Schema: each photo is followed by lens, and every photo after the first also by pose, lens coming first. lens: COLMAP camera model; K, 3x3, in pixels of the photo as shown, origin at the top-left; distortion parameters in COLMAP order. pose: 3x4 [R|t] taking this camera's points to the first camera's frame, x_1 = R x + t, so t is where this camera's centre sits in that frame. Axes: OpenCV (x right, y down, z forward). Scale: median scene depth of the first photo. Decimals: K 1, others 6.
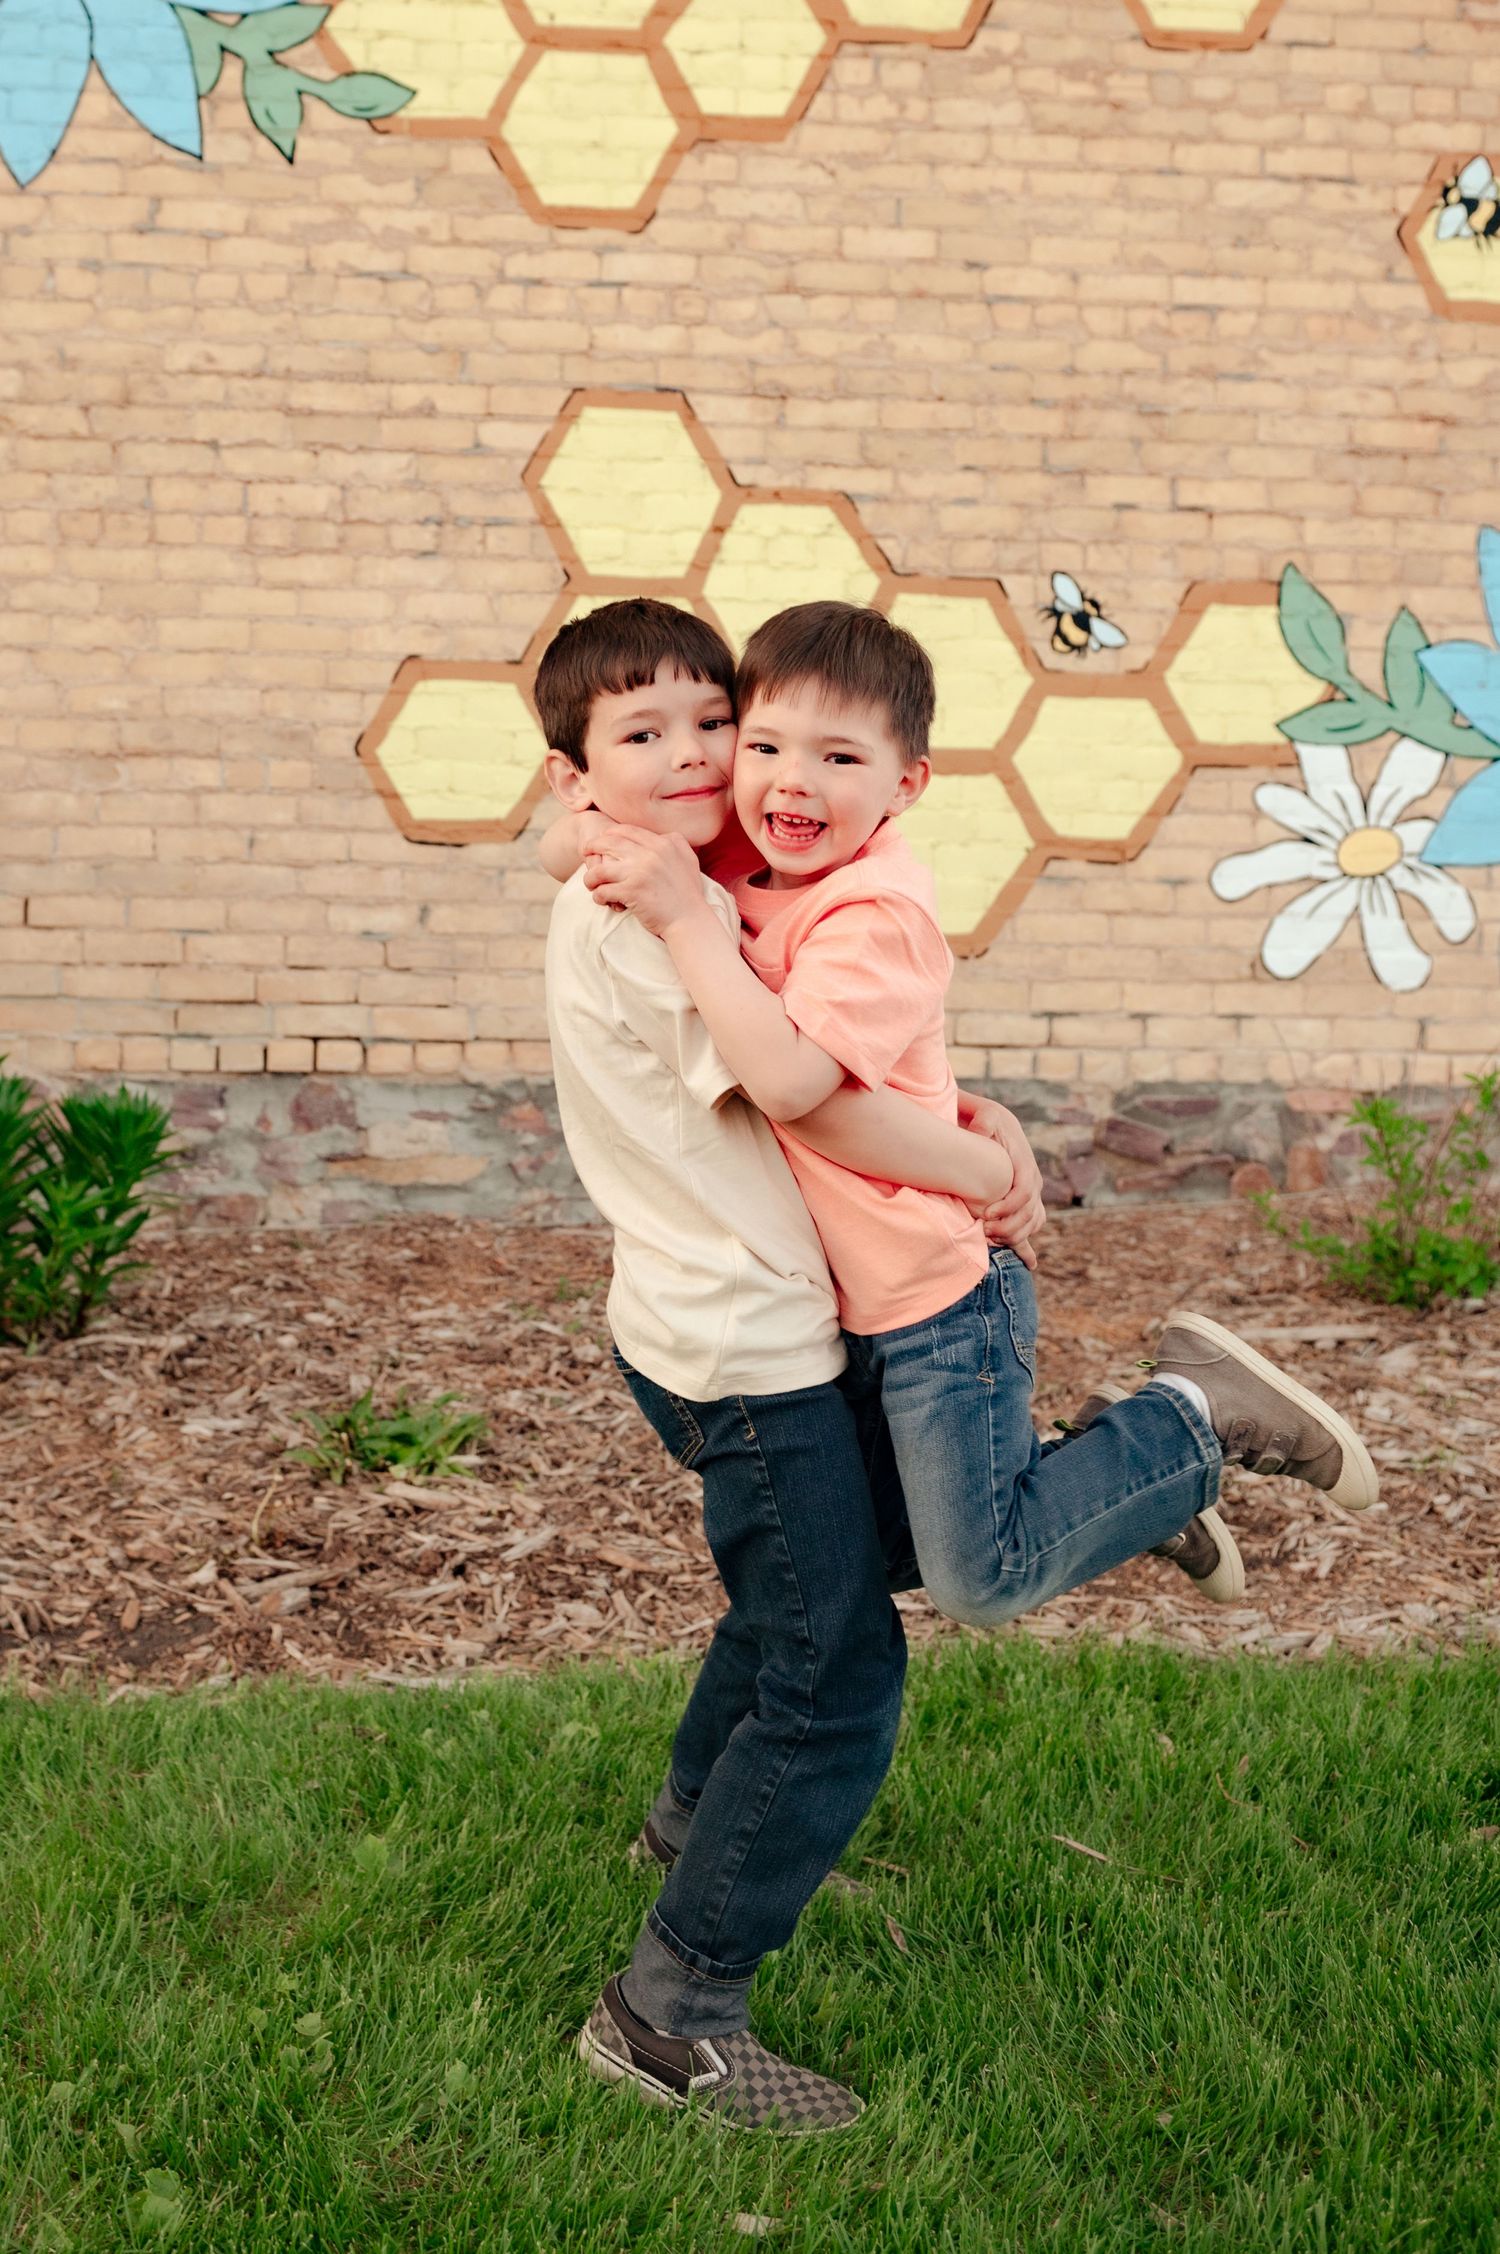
lens RADIAL K [[2405.0, 0, 455.1], [0, 2405.0, 825.1], [0, 0, 1]] dist [-0.029208, -0.013866]
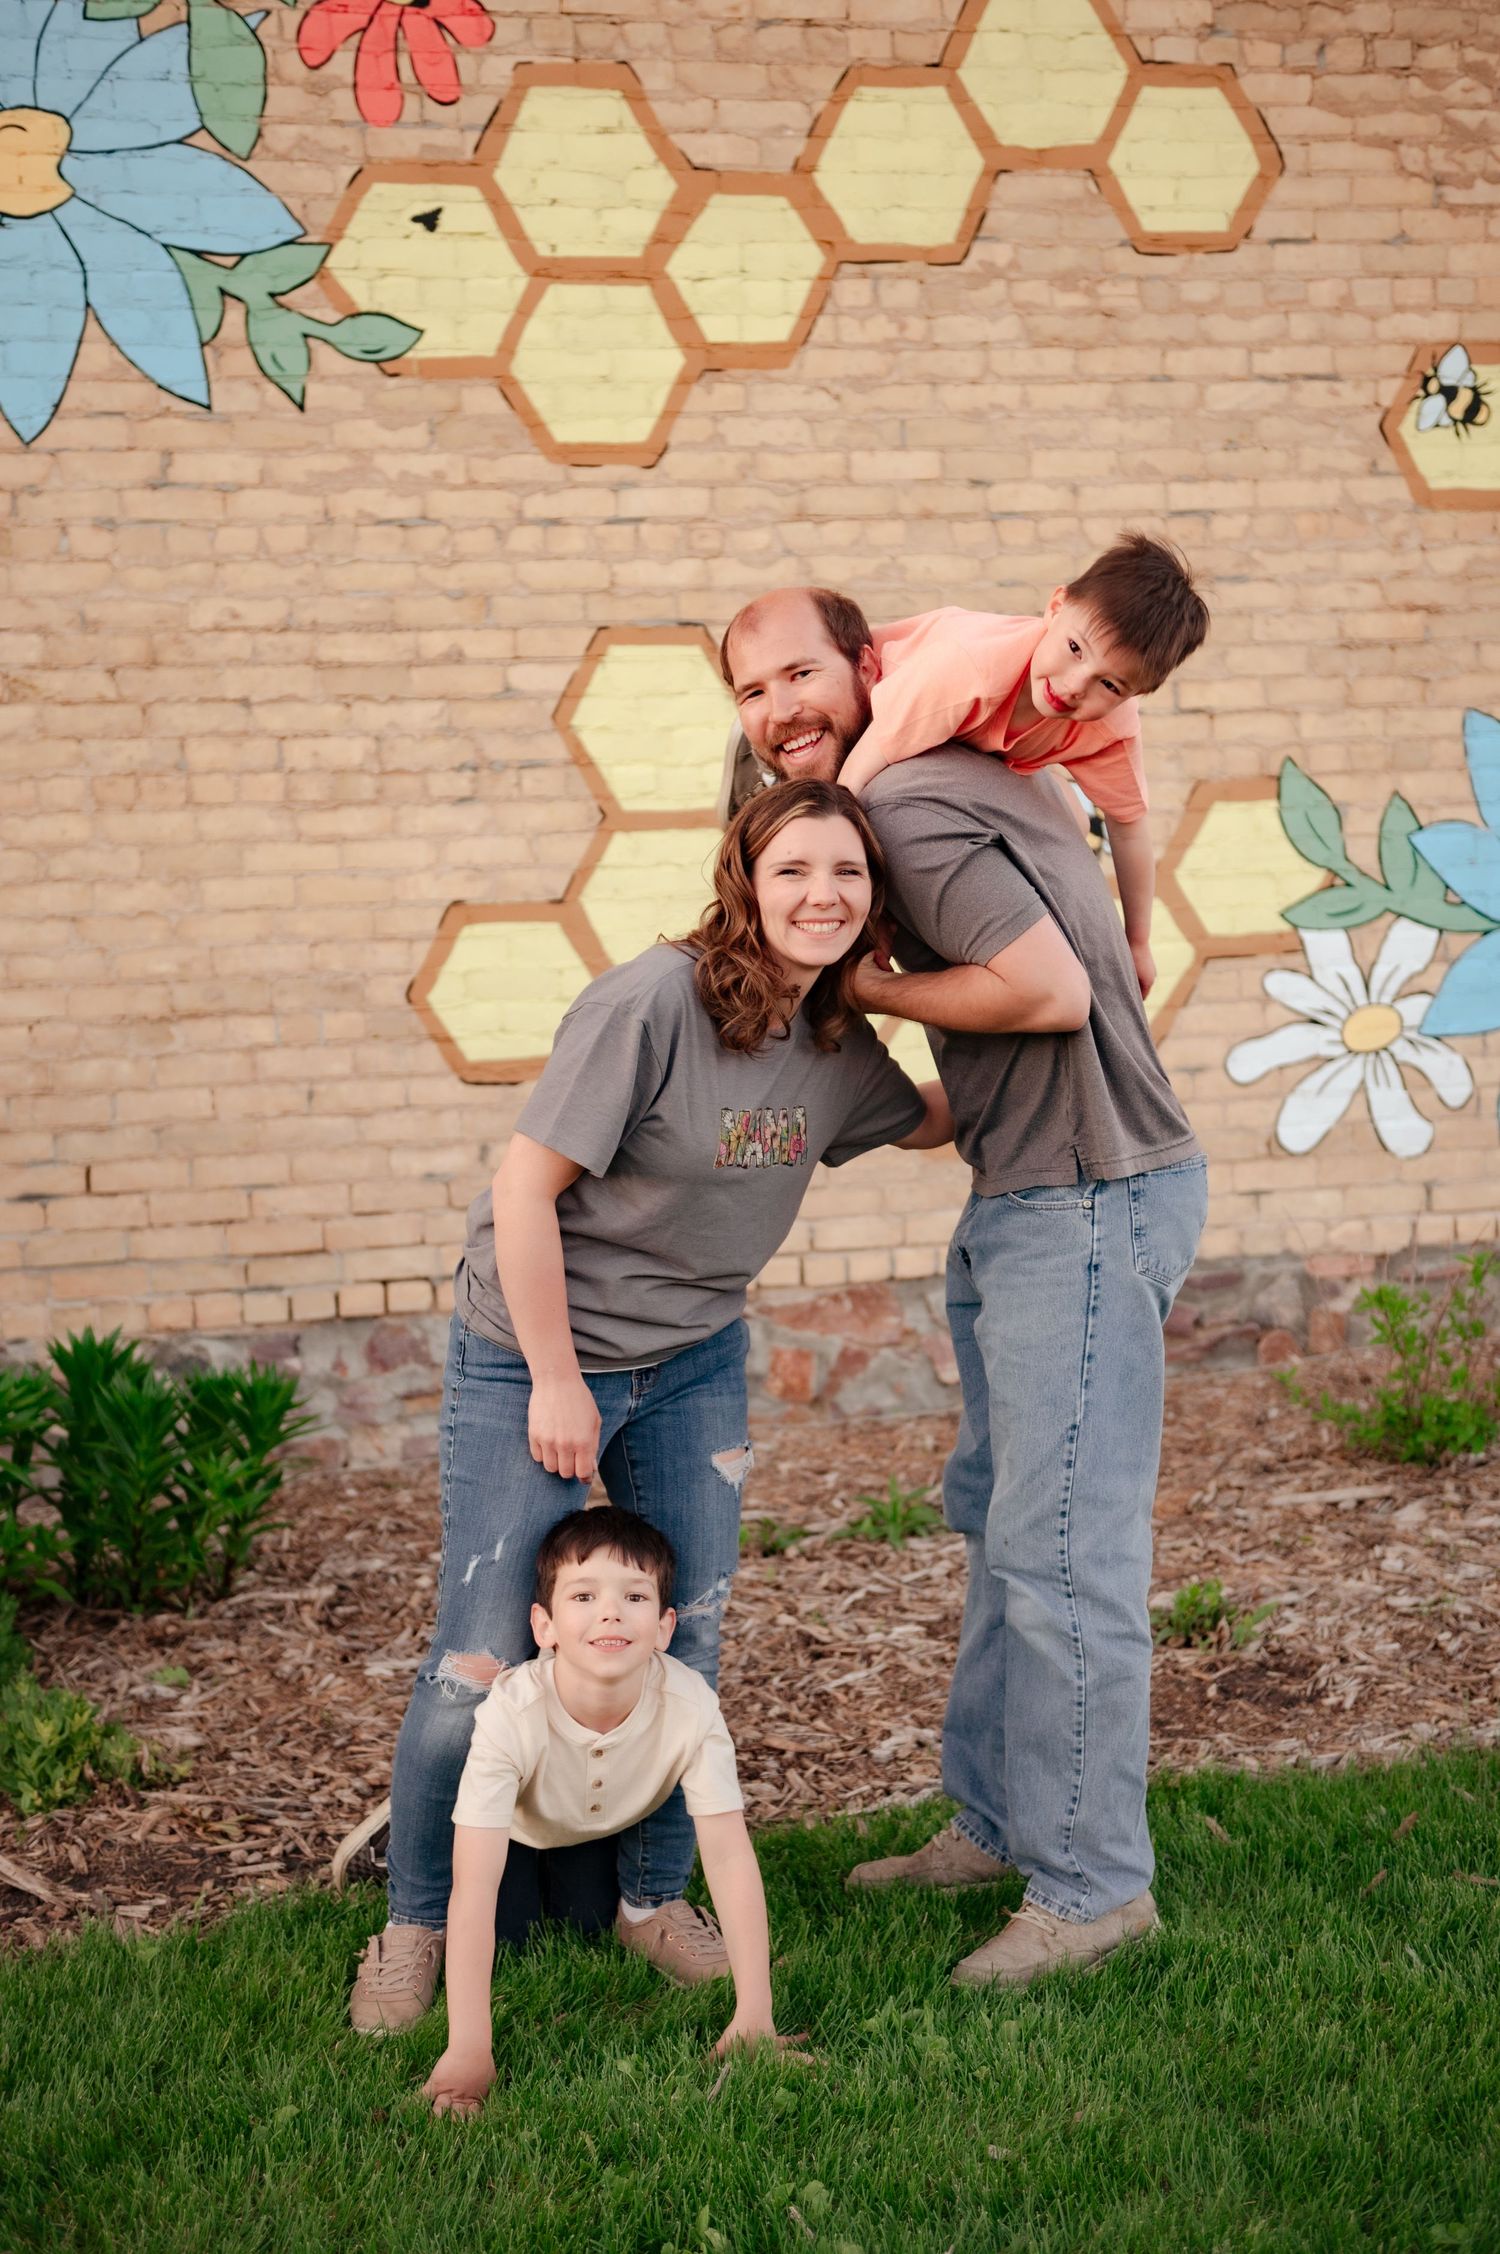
lens RADIAL K [[3002.7, 0, 736.0], [0, 3002.7, 1093.0], [0, 0, 1]] dist [0.111482, 0.025653]
pose [[0.987551, -0.066598, 0.142507, -0.088071], [0.055898, 0.995399, 0.077816, -0.082351], [-0.147033, -0.068881, 0.986730, -0.278987]]
